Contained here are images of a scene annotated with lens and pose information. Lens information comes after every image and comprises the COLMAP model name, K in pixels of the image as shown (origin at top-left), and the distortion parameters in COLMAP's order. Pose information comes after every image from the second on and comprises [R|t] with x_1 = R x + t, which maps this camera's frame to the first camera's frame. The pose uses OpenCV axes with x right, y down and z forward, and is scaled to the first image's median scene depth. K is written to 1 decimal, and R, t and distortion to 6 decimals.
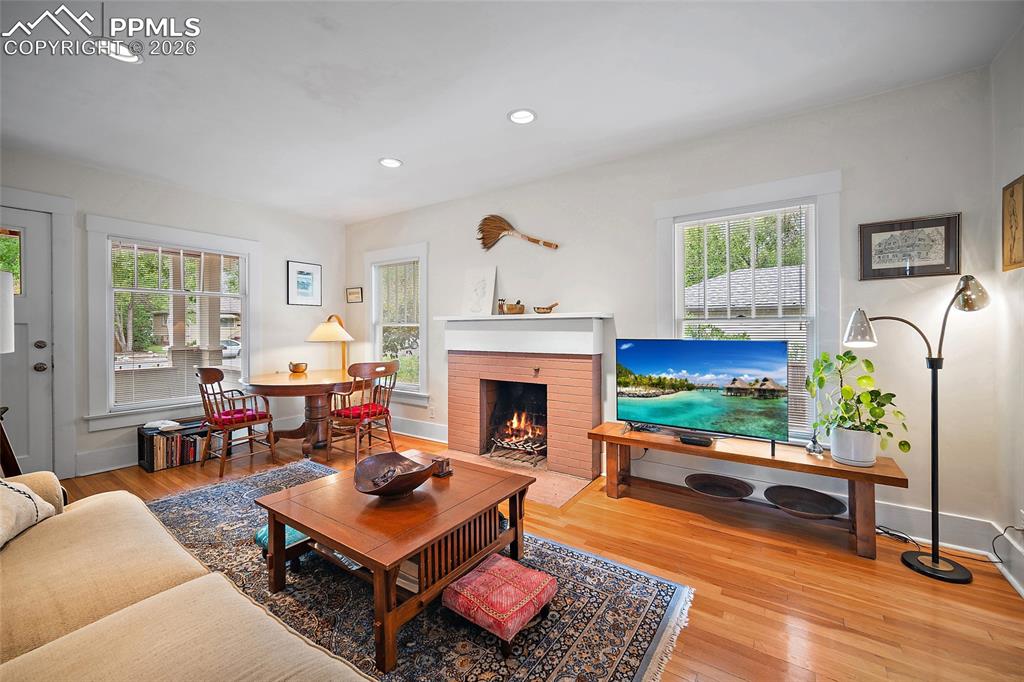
lens RADIAL K [[415.3, 0, 510.1], [0, 415.3, 339.4], [0, 0, 1]] dist [-0.000134, -0.001260]
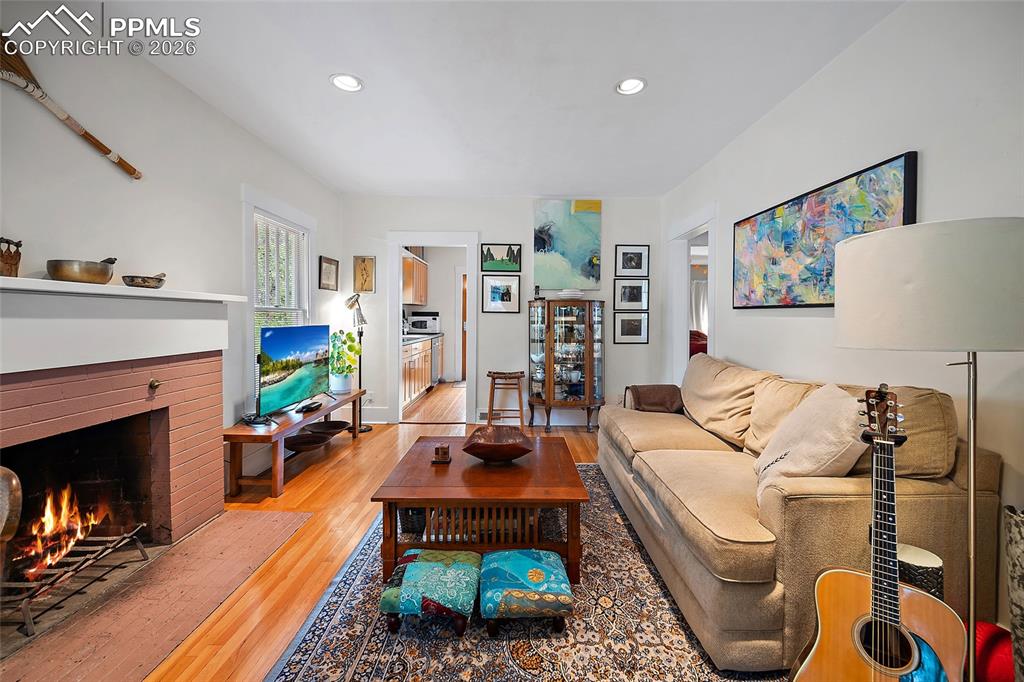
lens RADIAL K [[415.3, 0, 515.0], [0, 415.3, 327.0], [0, 0, 1]] dist [-0.000134, -0.001260]
pose [[-0.566906, -0.018145, 0.823582, -0.747386], [0.014935, 0.999367, 0.032298, -0.020145], [-0.823647, 0.030610, -0.566276, 0.983276]]
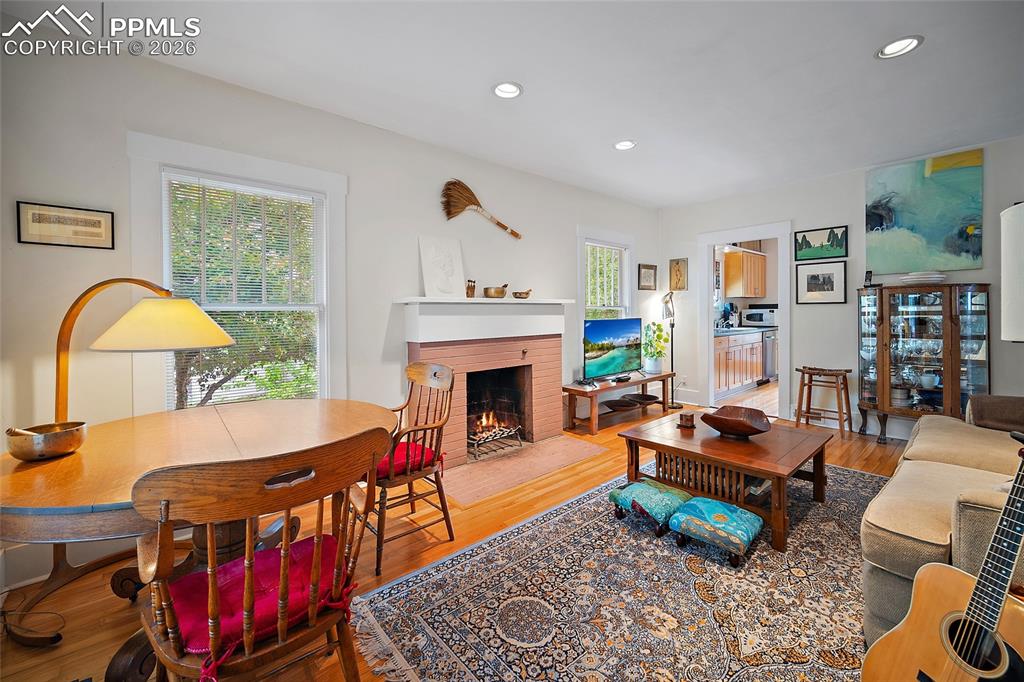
lens RADIAL K [[415.3, 0, 532.9], [0, 415.3, 319.8], [0, 0, 1]] dist [-0.000134, -0.001260]
pose [[0.211445, -0.016076, 0.977258, -1.031221], [0.035886, 0.999318, 0.008674, -0.017043], [-0.976731, 0.033235, 0.211878, 0.814089]]
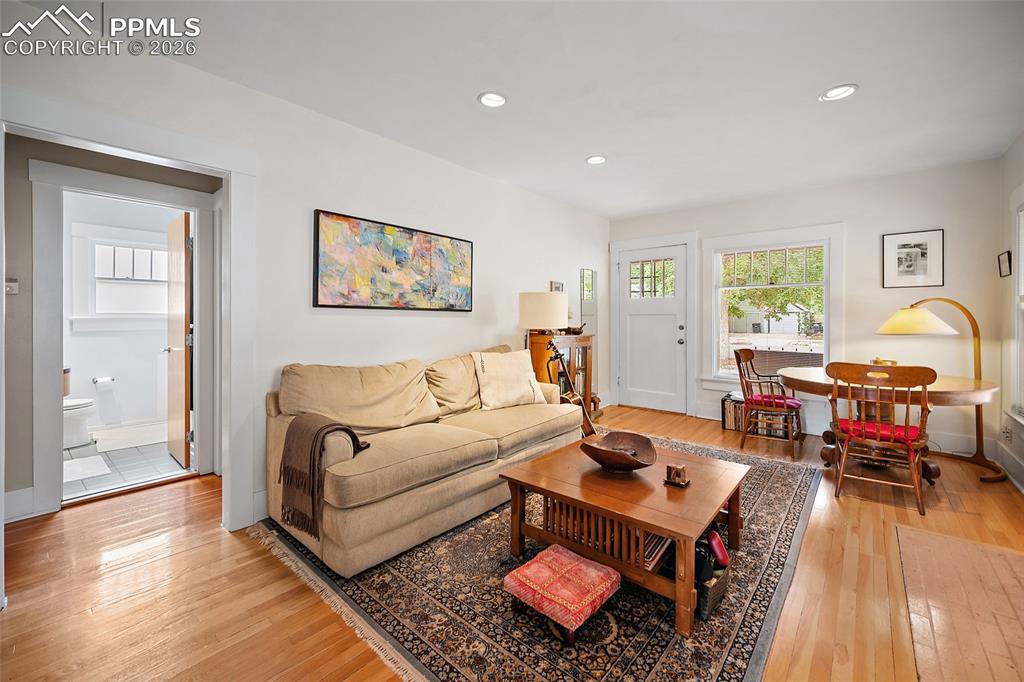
lens RADIAL K [[415.3, 0, 515.1], [0, 415.3, 323.6], [0, 0, 1]] dist [-0.000134, -0.001260]
pose [[-0.110753, 0.014706, -0.993739, 0.519407], [-0.024413, 0.999549, 0.017513, -0.014541], [0.993548, 0.026200, -0.110344, 0.523451]]
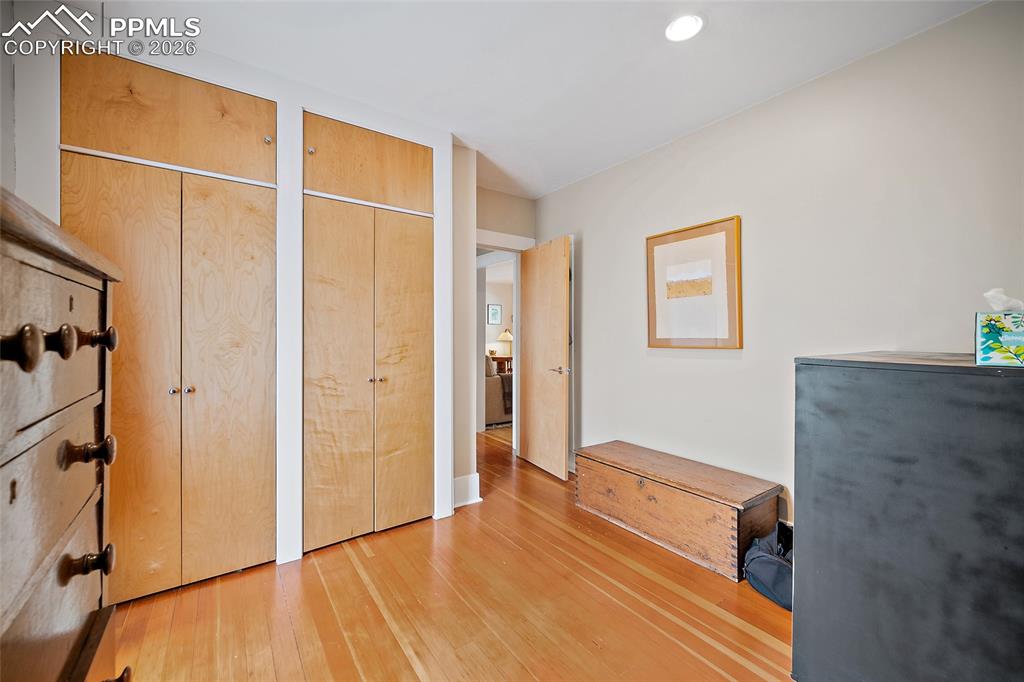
lens RADIAL K [[415.3, 0, 514.2], [0, 415.3, 336.5], [0, 0, 1]] dist [-0.000134, -0.001260]
pose [[0.936636, 0.006326, -0.350248, 0.547615], [-0.012041, 0.999827, -0.014143, 0.020895], [0.350098, 0.017464, 0.936550, -1.494354]]
